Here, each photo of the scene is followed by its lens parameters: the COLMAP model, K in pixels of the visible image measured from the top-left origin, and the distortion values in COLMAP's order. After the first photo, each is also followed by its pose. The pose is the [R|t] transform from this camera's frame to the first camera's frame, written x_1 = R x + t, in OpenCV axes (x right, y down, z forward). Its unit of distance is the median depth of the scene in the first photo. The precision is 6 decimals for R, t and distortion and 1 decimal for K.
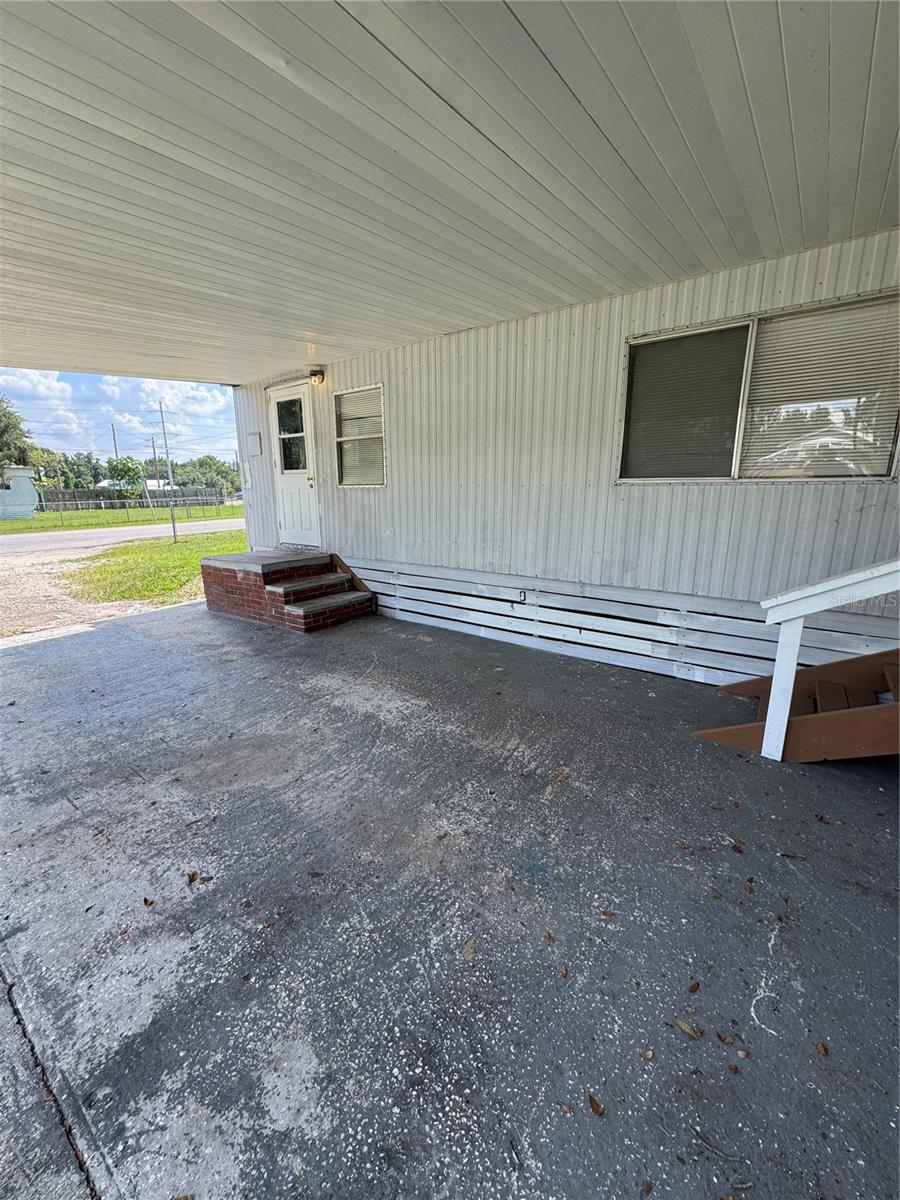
lens RADIAL K [[483.4, 0, 448.1], [0, 483.4, 599.8], [0, 0, 1]] dist [-0.007772, 0.001050]
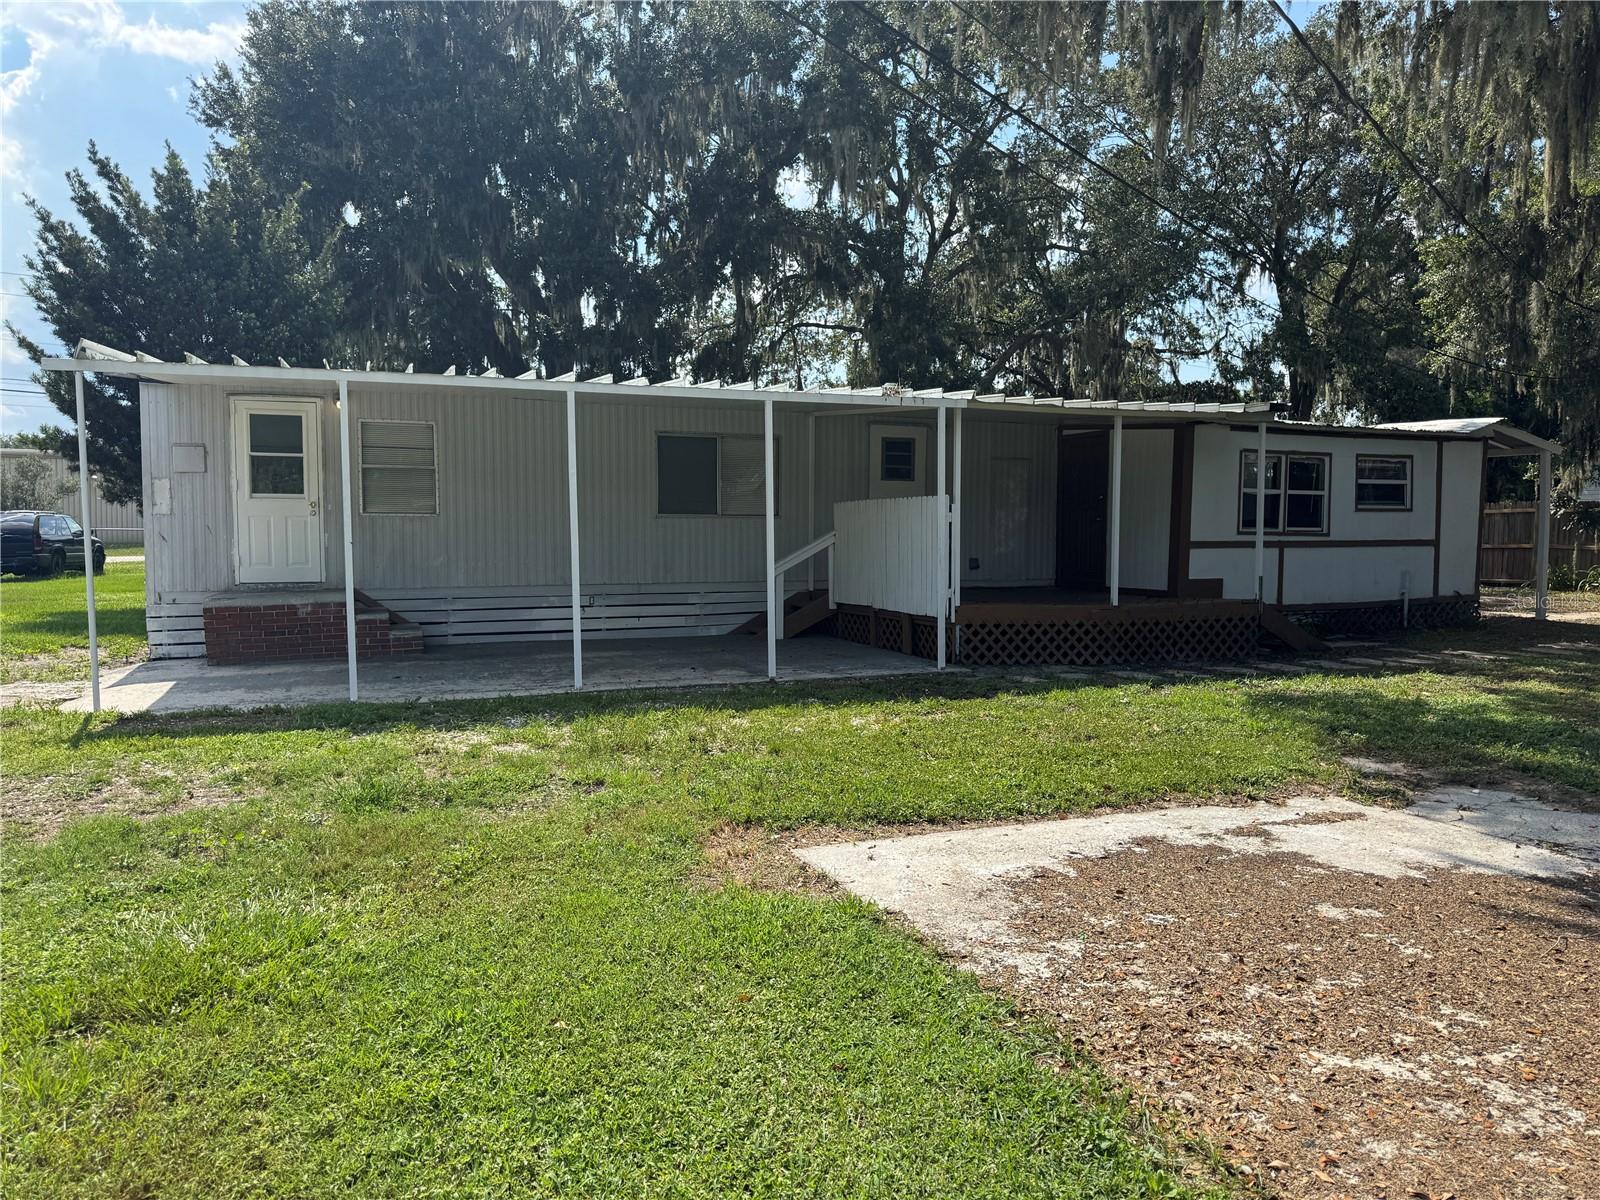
lens RADIAL K [[1129.5, 0, 803.6], [0, 1129.5, 598.8], [0, 0, 1]] dist [0.047627, -0.035146]
pose [[0.517653, -0.044954, 0.854409, -1.855478], [0.185281, 0.980812, -0.060650, 0.239947], [-0.835288, 0.189702, 0.516050, -0.904430]]
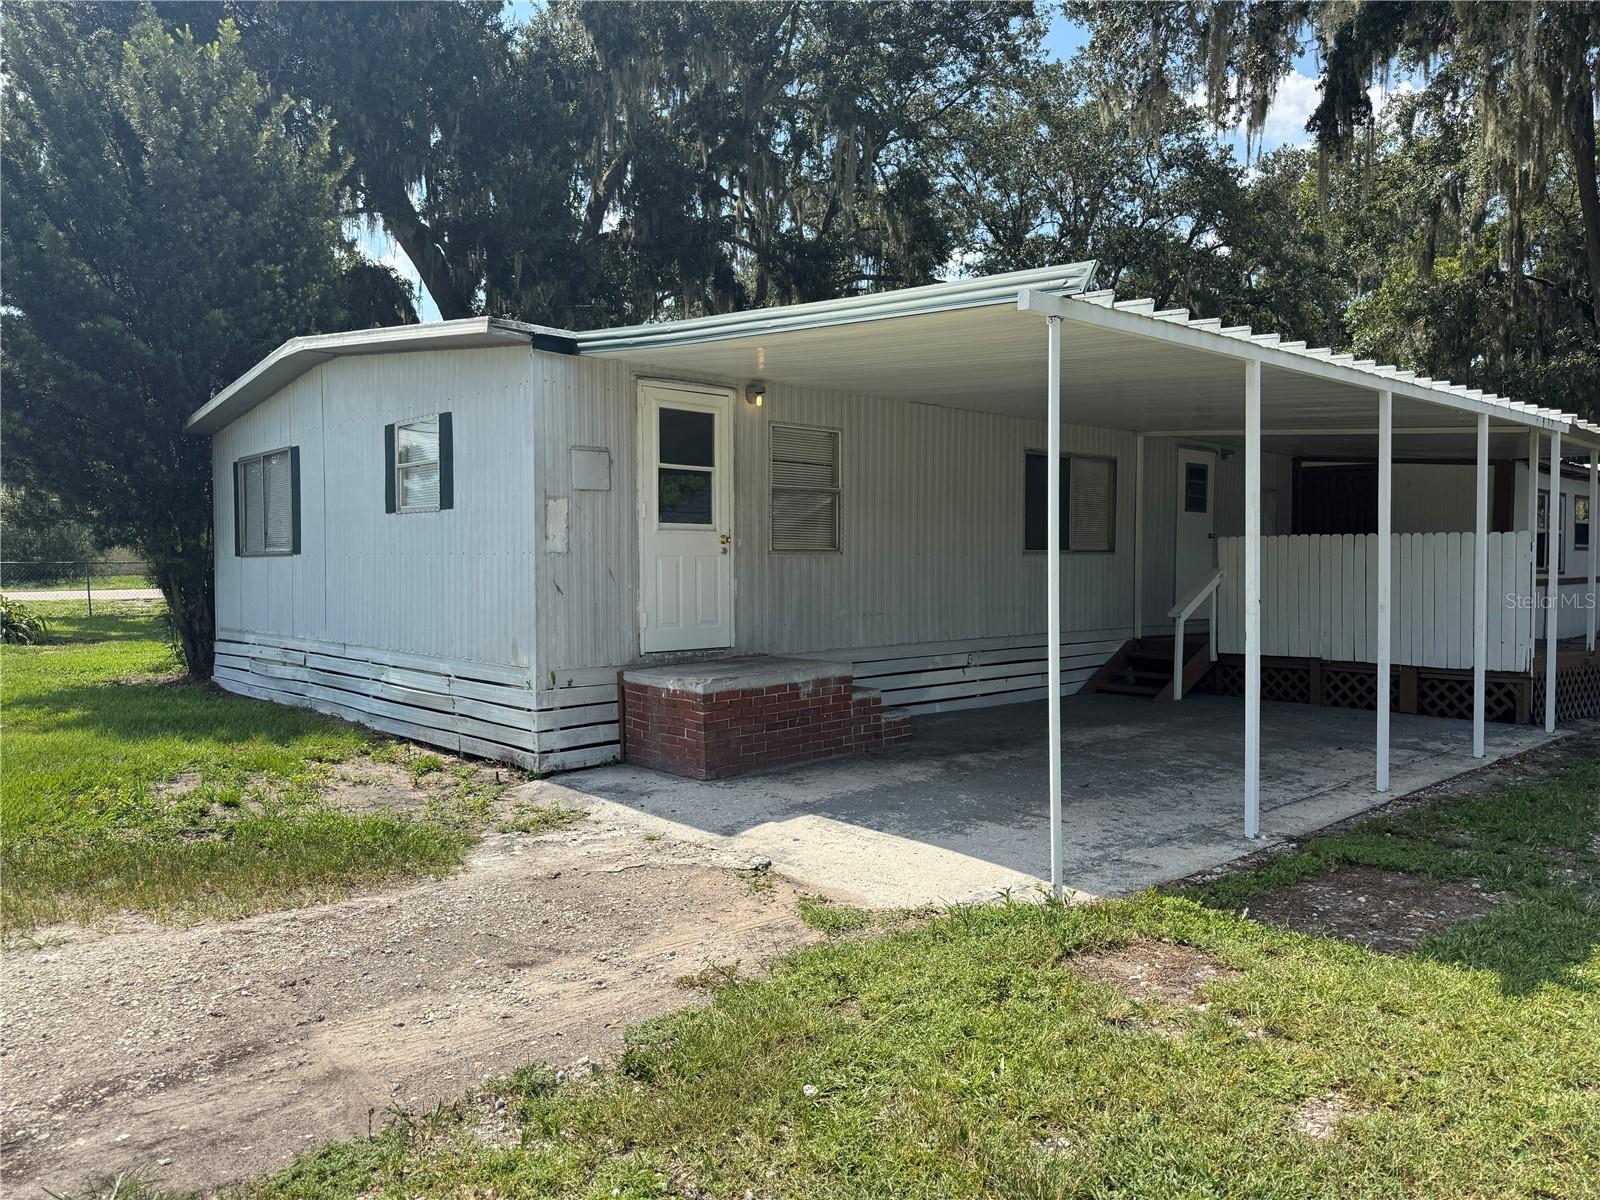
lens RADIAL K [[1129.5, 0, 793.0], [0, 1129.5, 592.9], [0, 0, 1]] dist [0.047627, -0.035146]
pose [[0.189731, -0.024849, 0.981522, -1.969935], [0.214650, 0.976547, -0.016770, -0.160917], [-0.958085, 0.213866, 0.190615, 0.753693]]
